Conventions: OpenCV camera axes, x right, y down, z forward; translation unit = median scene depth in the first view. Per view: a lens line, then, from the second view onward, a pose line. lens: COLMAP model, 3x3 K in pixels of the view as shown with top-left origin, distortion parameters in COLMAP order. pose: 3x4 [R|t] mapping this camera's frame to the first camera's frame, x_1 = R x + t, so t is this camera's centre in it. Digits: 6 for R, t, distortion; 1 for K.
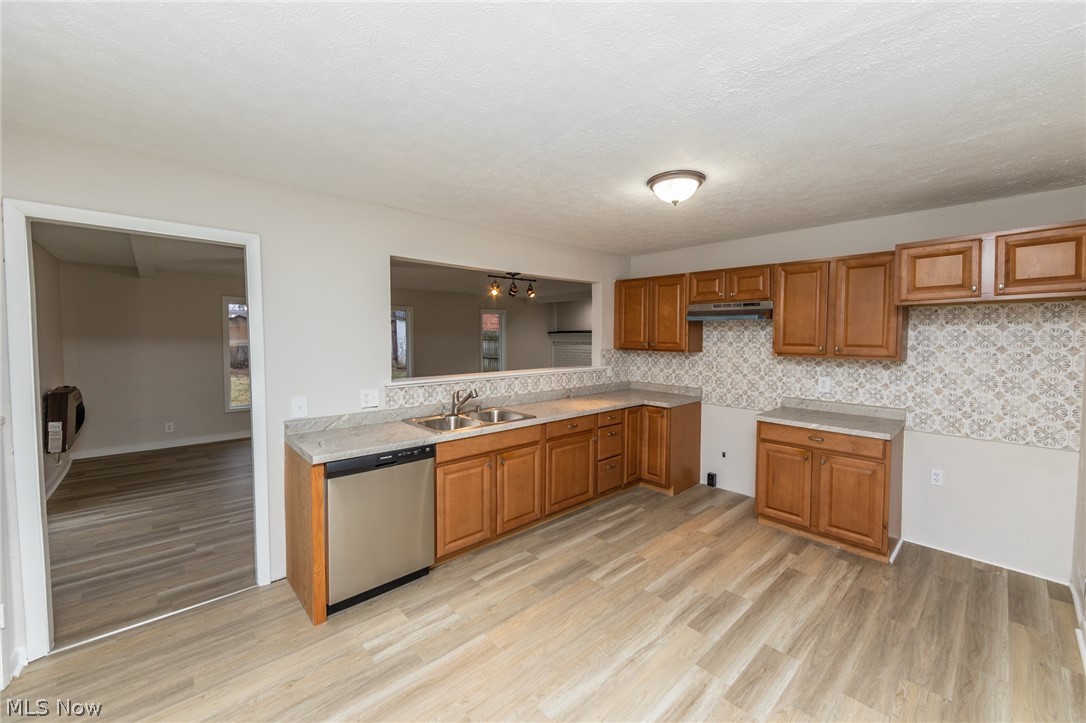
lens RADIAL K [[421.7, 0, 548.5], [0, 421.7, 355.6], [0, 0, 1]] dist [0.001304, -0.000050]
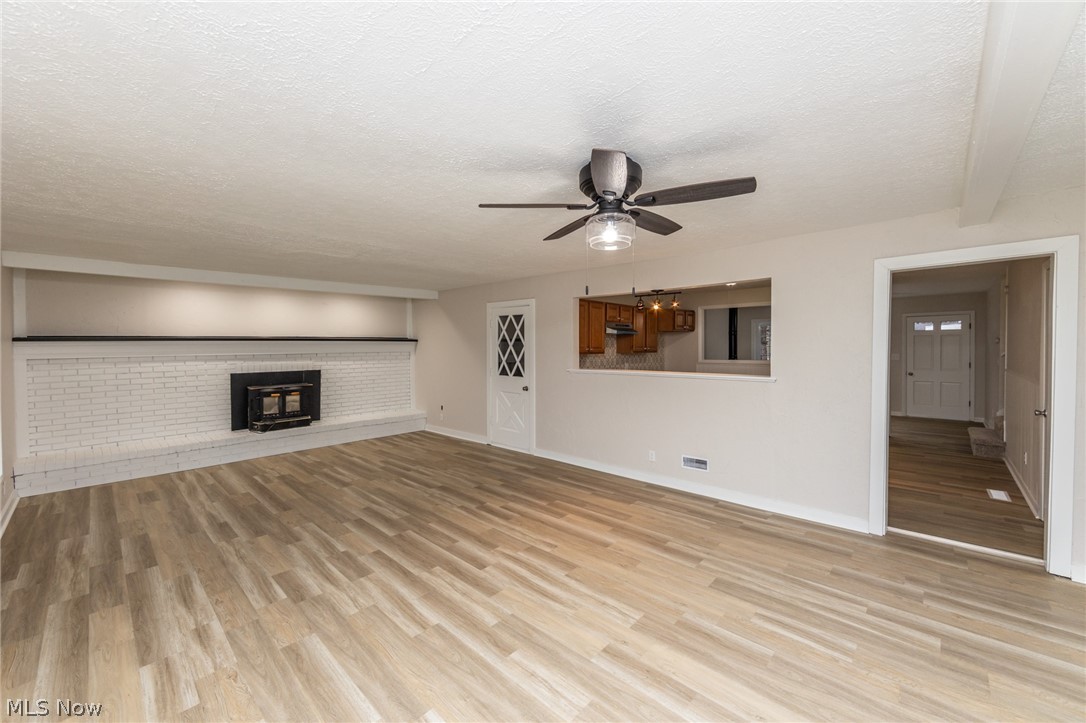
lens RADIAL K [[421.7, 0, 548.5], [0, 421.7, 355.6], [0, 0, 1]] dist [0.001304, -0.000050]
pose [[-0.079469, -0.014615, 0.996730, -1.342130], [0.045731, 0.998786, 0.018292, -0.056742], [-0.995788, 0.047035, -0.078704, 1.492459]]
